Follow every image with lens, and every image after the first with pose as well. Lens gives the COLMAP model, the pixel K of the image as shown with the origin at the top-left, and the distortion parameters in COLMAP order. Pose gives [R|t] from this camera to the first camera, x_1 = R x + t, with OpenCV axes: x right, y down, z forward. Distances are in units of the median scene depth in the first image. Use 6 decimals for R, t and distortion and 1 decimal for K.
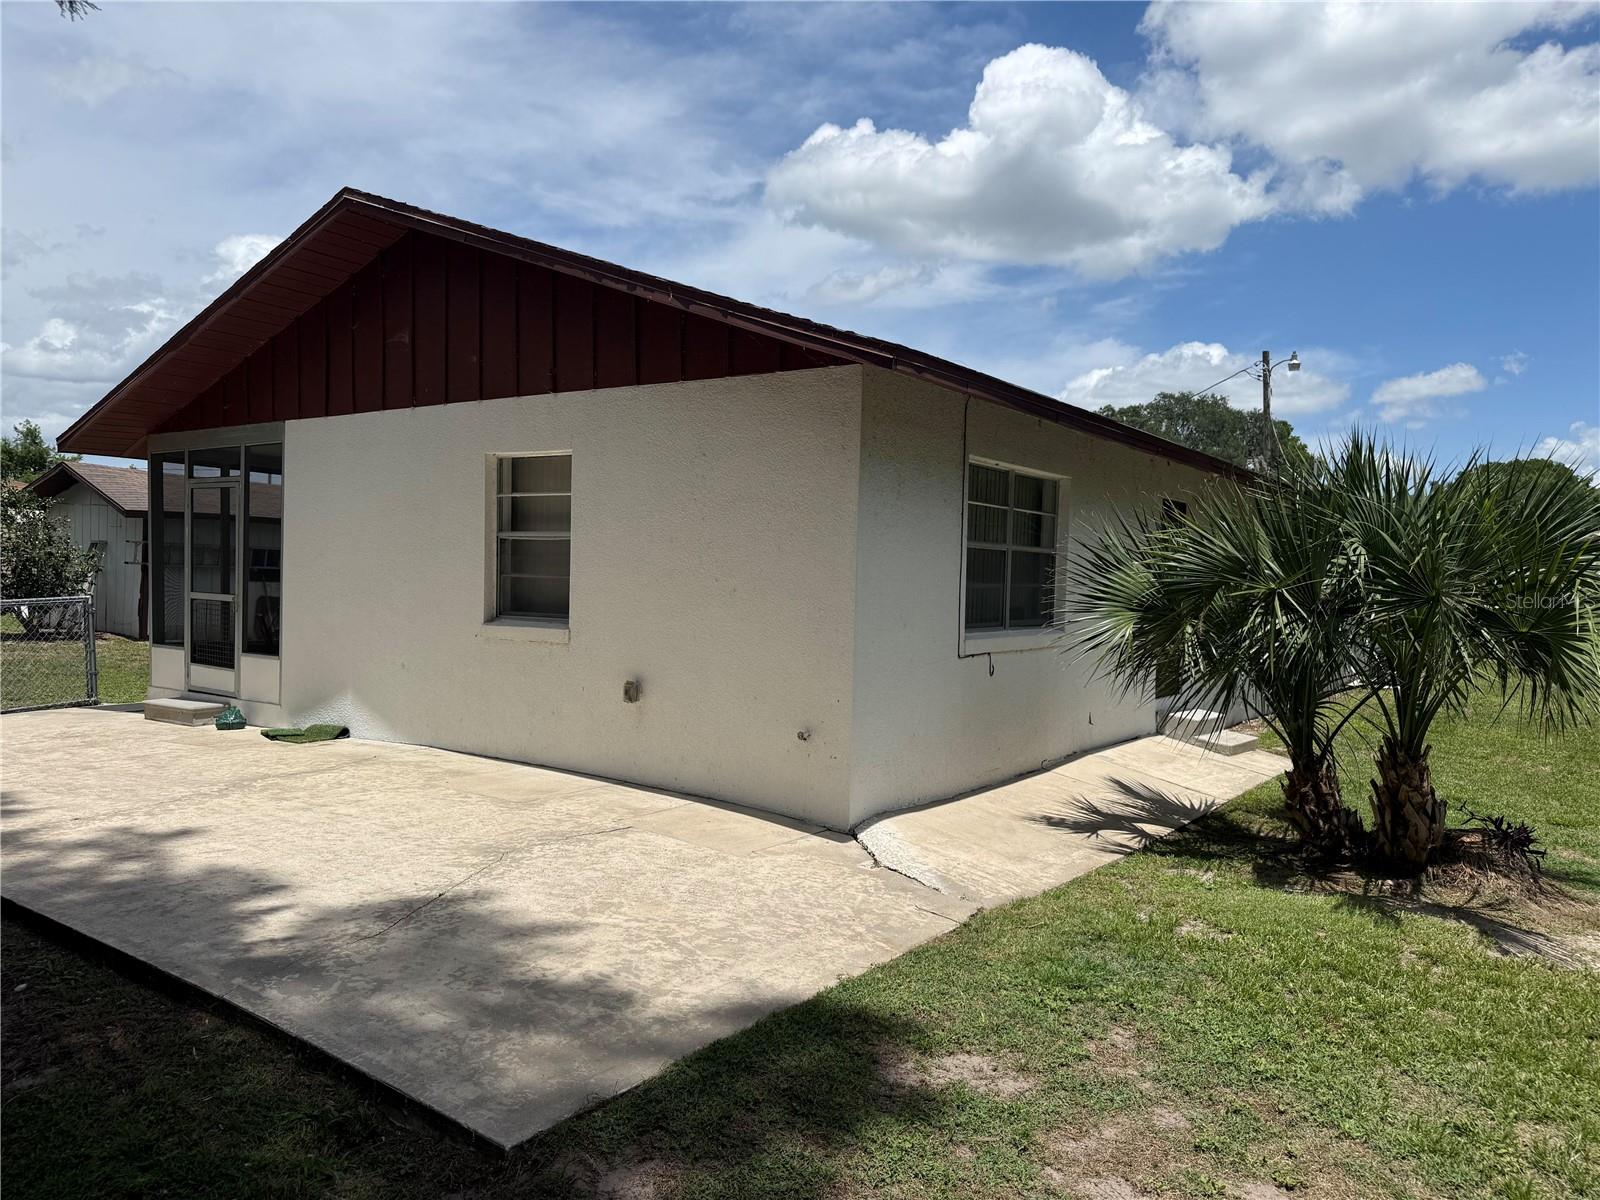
lens RADIAL K [[1139.5, 0, 799.7], [0, 1139.5, 599.1], [0, 0, 1]] dist [0.046961, -0.048098]
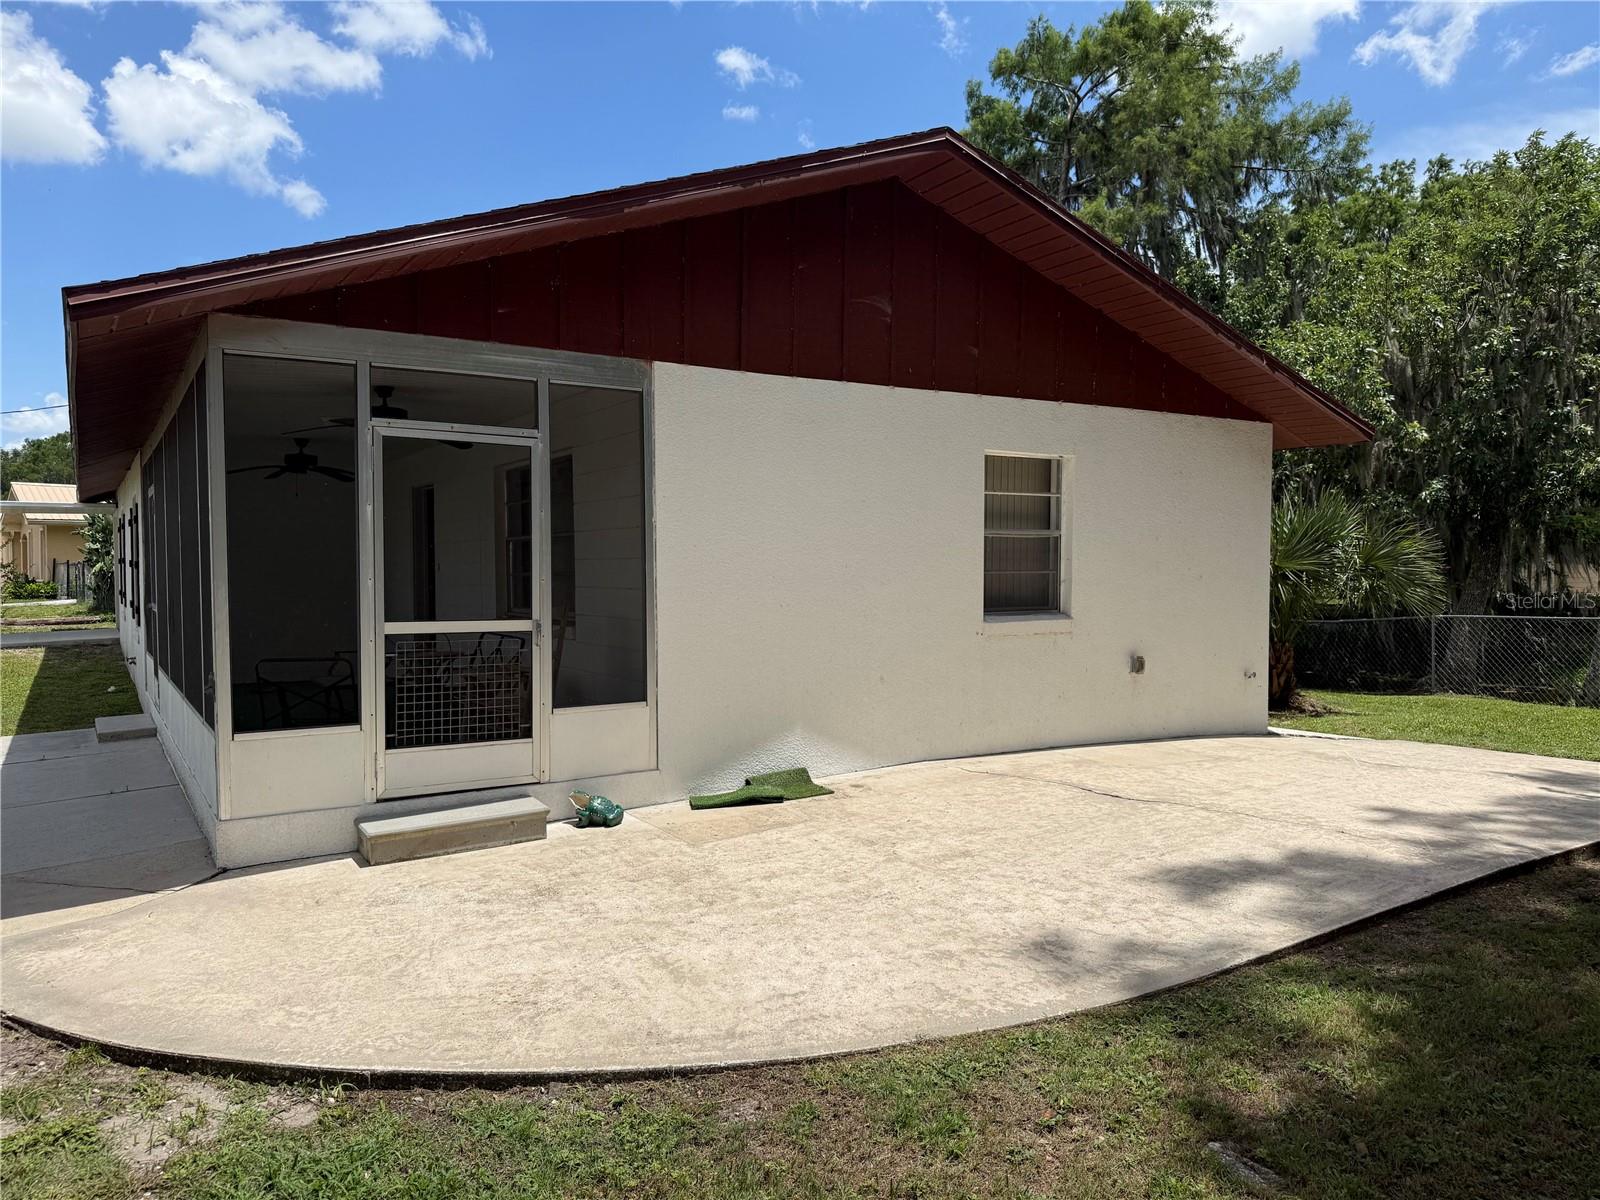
lens RADIAL K [[1139.5, 0, 799.8], [0, 1139.5, 602.8], [0, 0, 1]] dist [0.046961, -0.048098]
pose [[0.384169, -0.058891, 0.921383, -1.241148], [0.029875, 0.998234, 0.051346, -0.049614], [-0.922779, 0.007801, 0.385250, 0.767328]]
